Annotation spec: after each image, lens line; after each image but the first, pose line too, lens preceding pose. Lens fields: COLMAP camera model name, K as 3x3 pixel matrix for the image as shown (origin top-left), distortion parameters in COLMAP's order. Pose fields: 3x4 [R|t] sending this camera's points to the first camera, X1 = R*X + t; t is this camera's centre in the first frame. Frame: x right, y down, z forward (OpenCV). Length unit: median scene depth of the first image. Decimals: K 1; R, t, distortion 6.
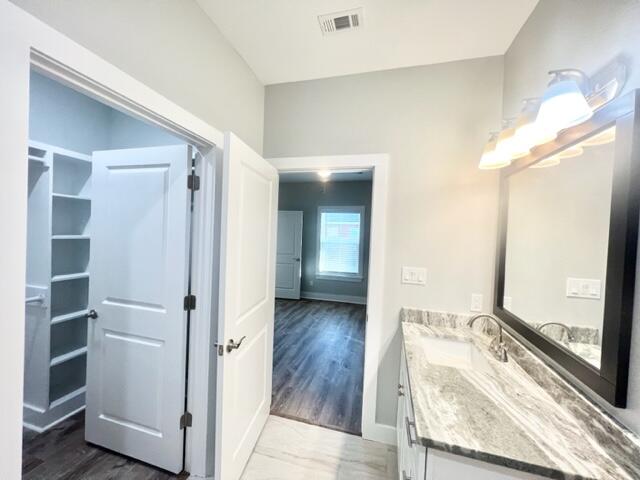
lens RADIAL K [[255.2, 0, 320.0], [0, 255.2, 240.0], [0, 0, 1]] dist [0.000089, 0.000185]
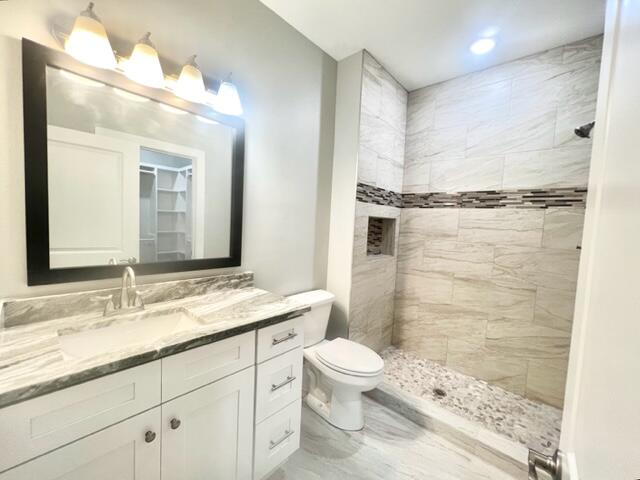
lens RADIAL K [[255.2, 0, 320.0], [0, 255.2, 240.0], [0, 0, 1]] dist [0.000089, 0.000185]
pose [[-0.888712, -0.105359, 0.446195, -0.161496], [-0.067671, 0.992721, 0.099625, 0.059193], [-0.453444, 0.058344, -0.889373, 1.005087]]
